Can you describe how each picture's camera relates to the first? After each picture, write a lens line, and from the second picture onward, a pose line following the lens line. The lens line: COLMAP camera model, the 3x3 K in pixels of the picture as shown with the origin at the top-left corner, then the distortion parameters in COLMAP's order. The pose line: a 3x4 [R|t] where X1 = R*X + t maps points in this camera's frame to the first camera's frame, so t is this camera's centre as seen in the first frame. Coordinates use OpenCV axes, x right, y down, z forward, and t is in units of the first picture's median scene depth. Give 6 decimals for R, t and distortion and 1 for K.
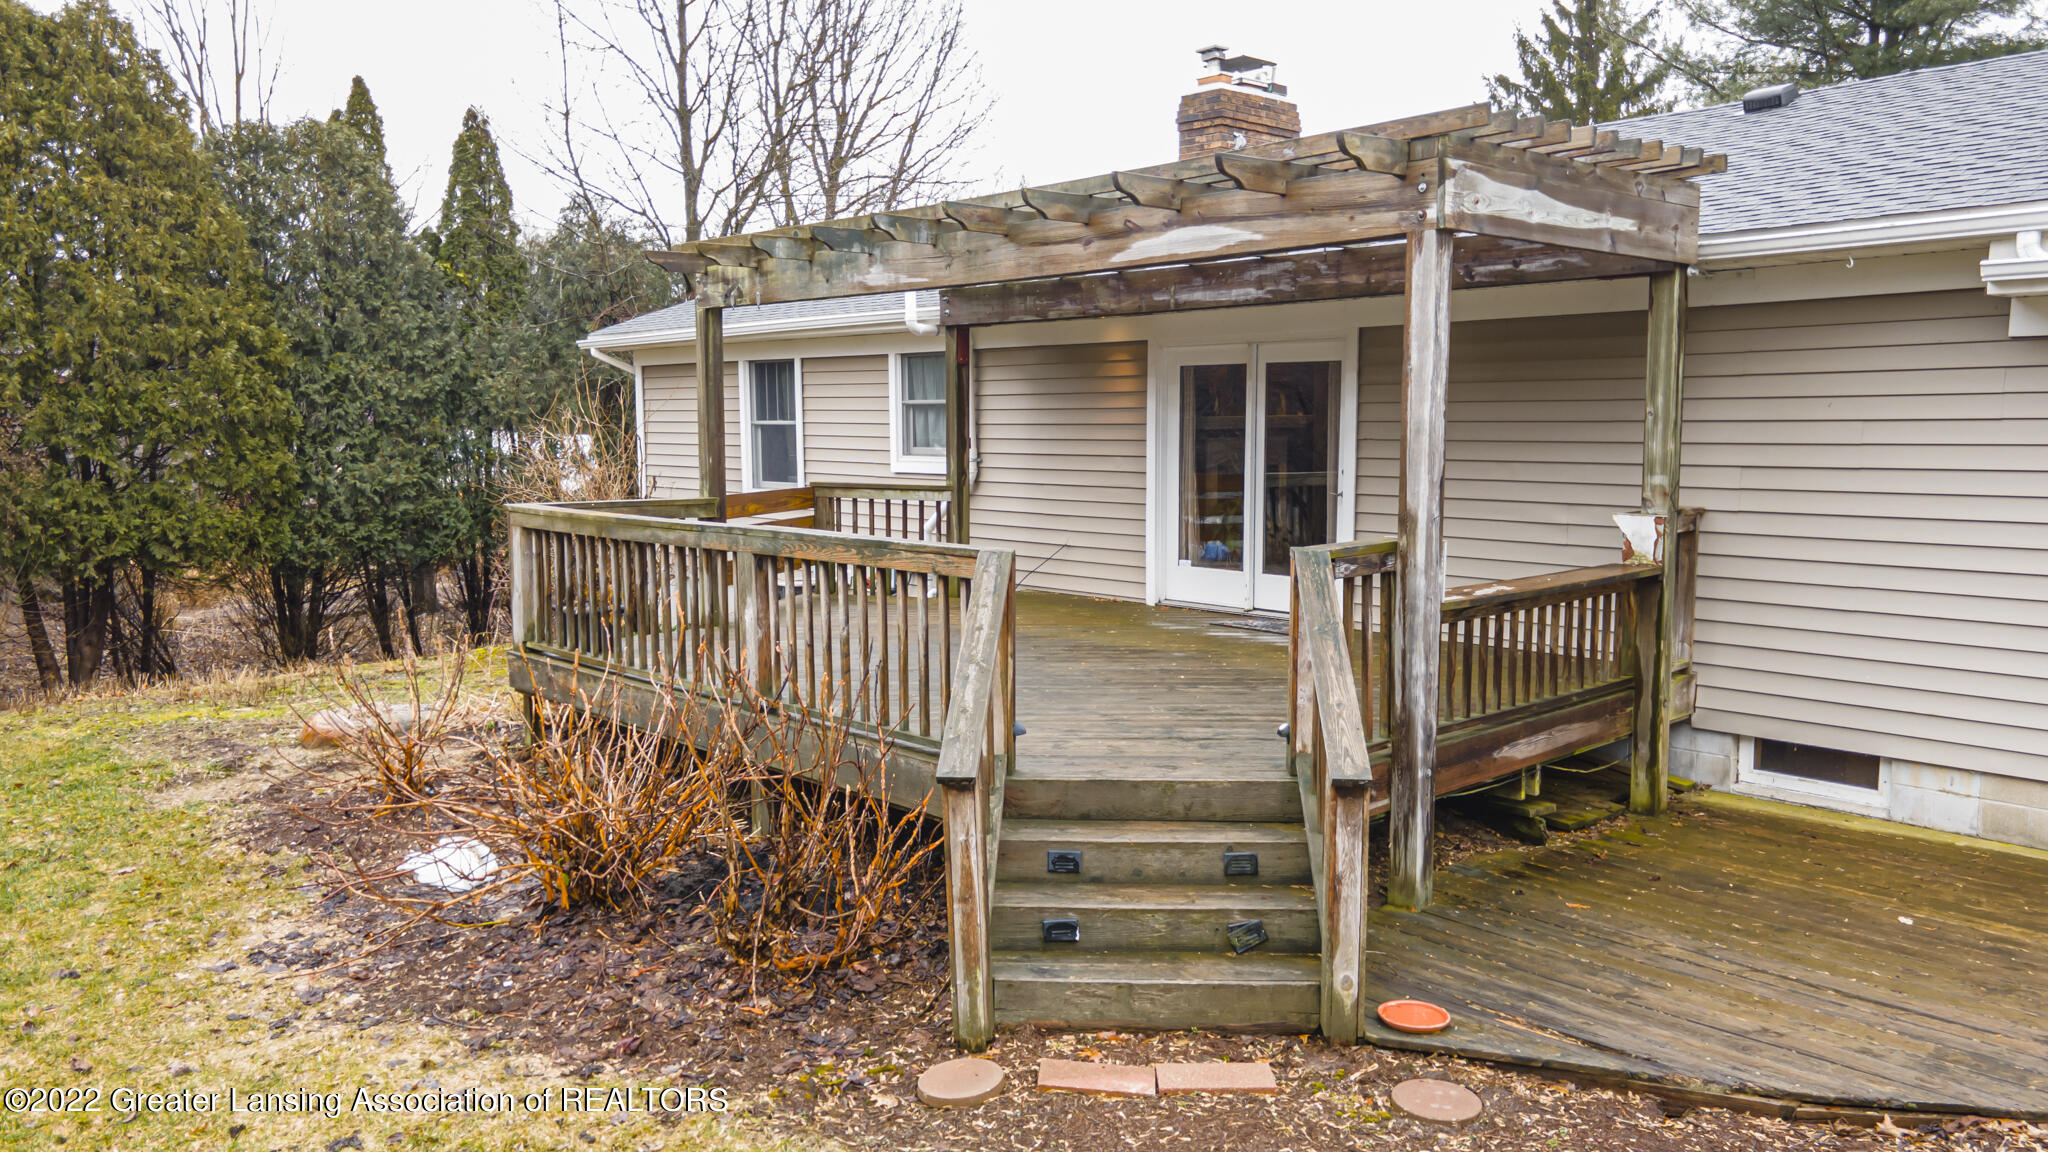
lens RADIAL K [[1488.8, 0, 1021.1], [0, 1488.8, 575.6], [0, 0, 1]] dist [0.025552, 0.038159]
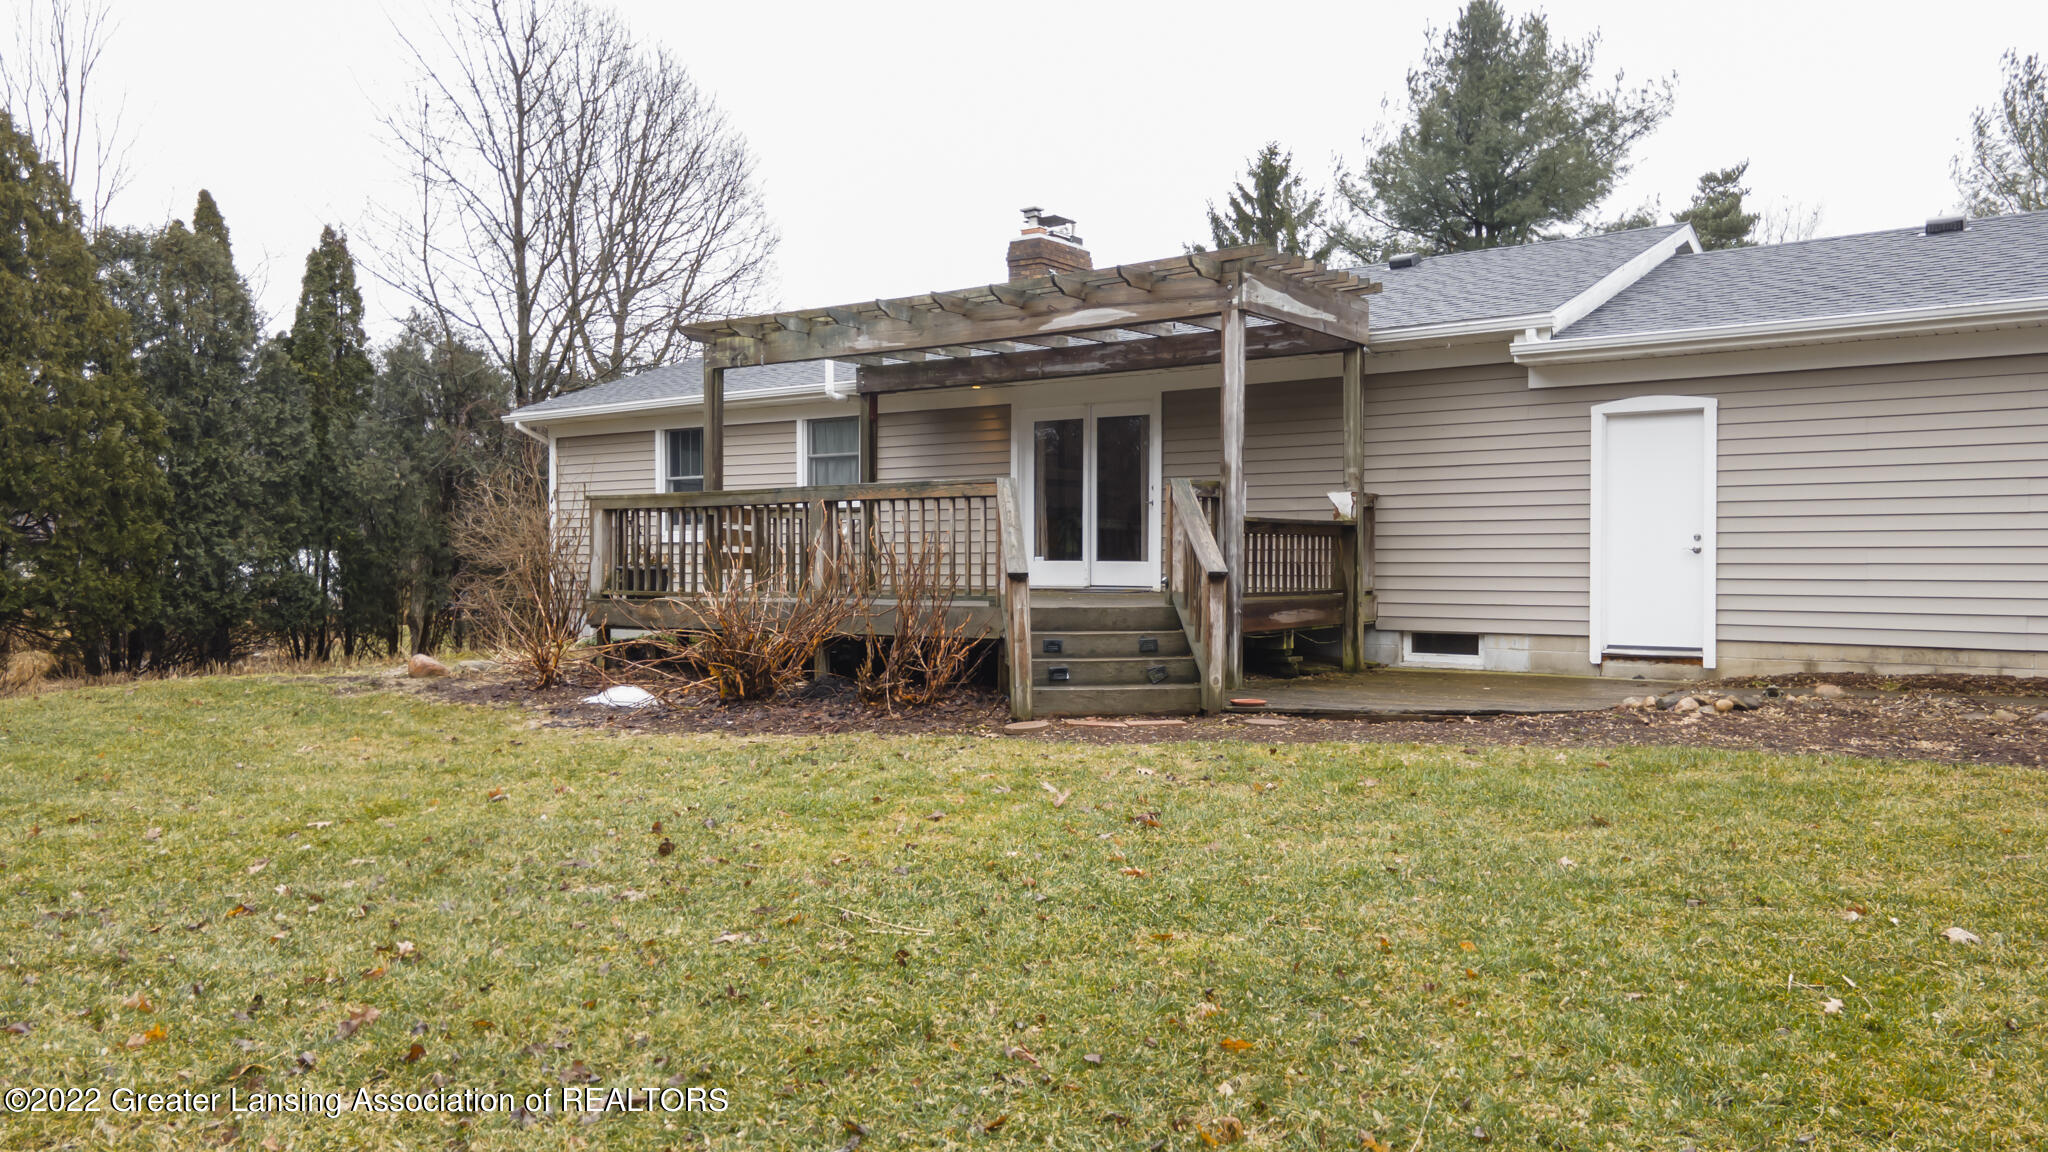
lens RADIAL K [[1488.8, 0, 1013.4], [0, 1488.8, 570.0], [0, 0, 1]] dist [0.025552, 0.038159]
pose [[0.982144, 0.004471, 0.188078, -0.164197], [0.014479, 0.994956, -0.099259, 0.129293], [-0.187573, 0.100210, 0.977126, -0.346171]]
